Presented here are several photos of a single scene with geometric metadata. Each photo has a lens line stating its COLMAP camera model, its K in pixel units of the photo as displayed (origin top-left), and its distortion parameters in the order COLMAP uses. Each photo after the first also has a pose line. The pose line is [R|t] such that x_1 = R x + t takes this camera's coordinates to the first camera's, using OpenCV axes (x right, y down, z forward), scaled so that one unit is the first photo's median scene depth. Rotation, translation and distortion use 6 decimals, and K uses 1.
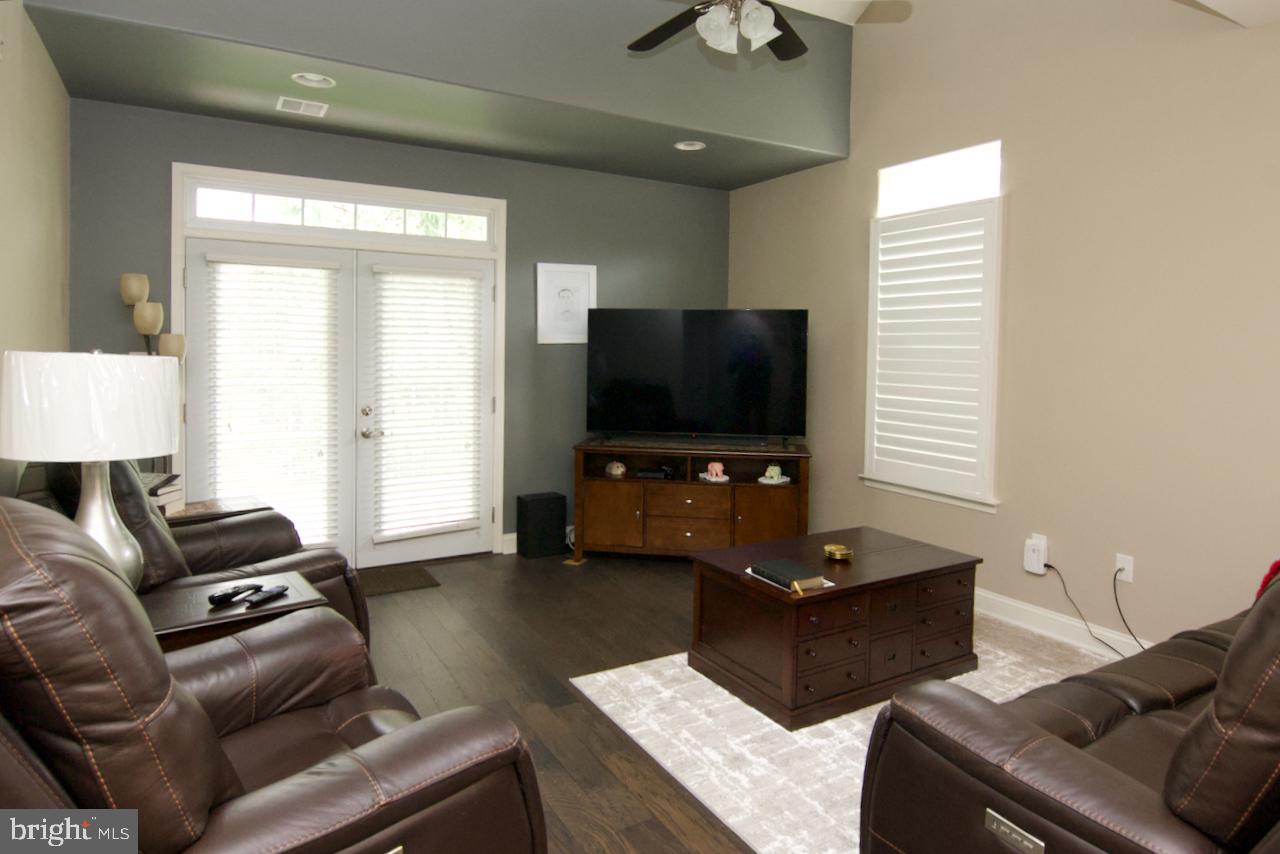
lens RADIAL K [[739.2, 0, 644.2], [0, 739.2, 394.1], [0, 0, 1]] dist [0.001424, -0.001522]
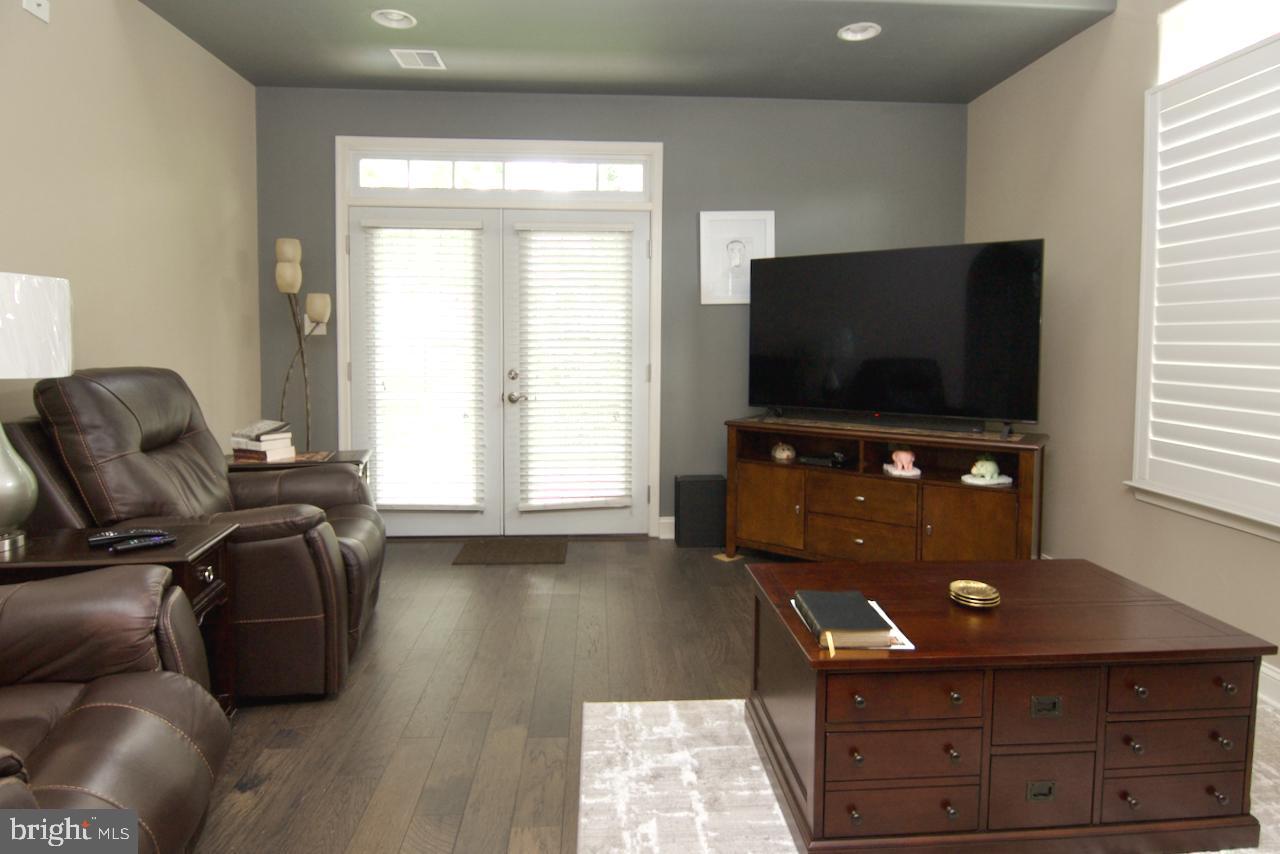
lens RADIAL K [[704.3, 0, 646.1], [0, 704.3, 389.3], [0, 0, 1]] dist [0.000073, -0.009135]
pose [[0.891158, 0.021884, -0.453166, 0.198835], [-0.021189, 0.999754, 0.006610, 0.031692], [0.453199, 0.003712, 0.891402, 0.248937]]
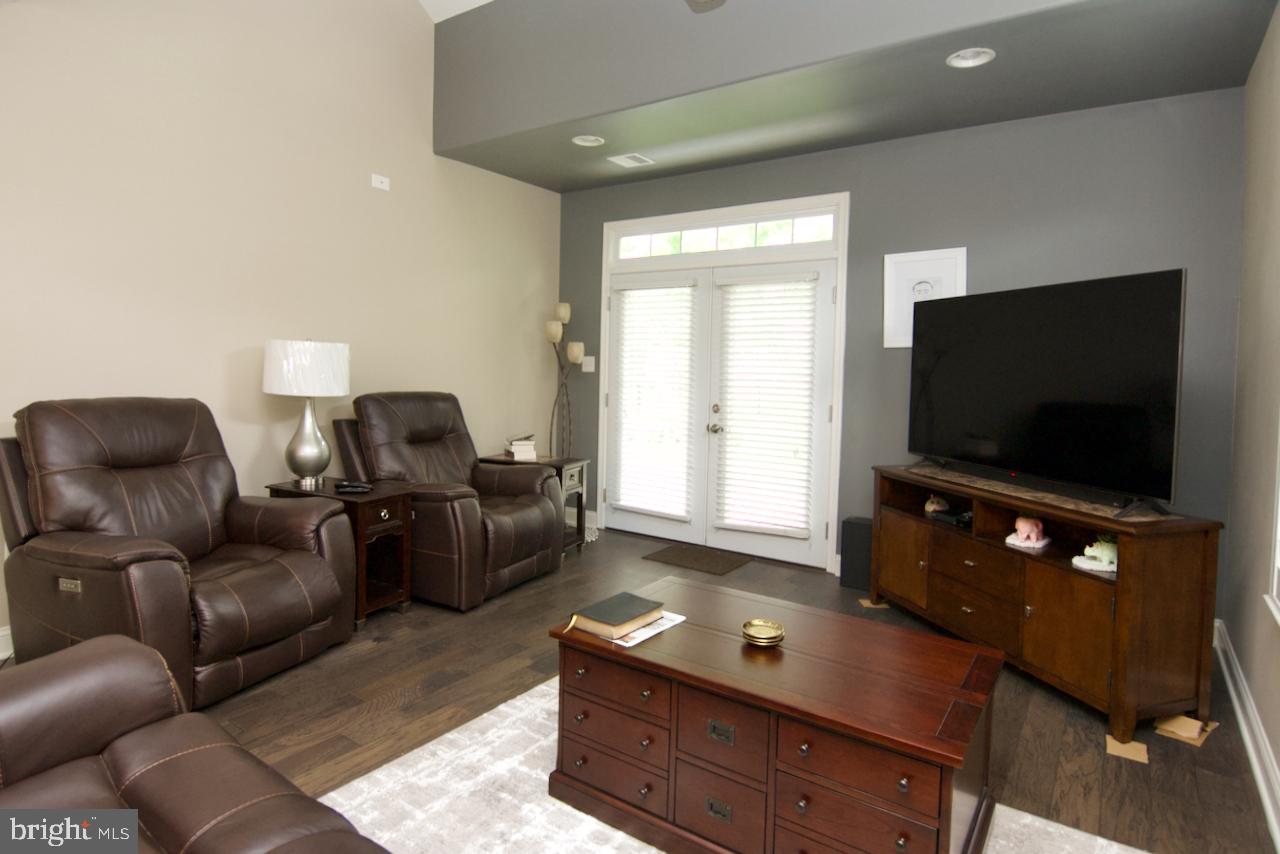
lens RADIAL K [[704.3, 0, 654.0], [0, 704.3, 413.0], [0, 0, 1]] dist [0.000073, -0.009135]
pose [[0.418063, 0.056388, -0.906666, 0.555219], [-0.073221, 0.996916, 0.028239, 0.005347], [0.905462, 0.054581, 0.420902, 0.454167]]
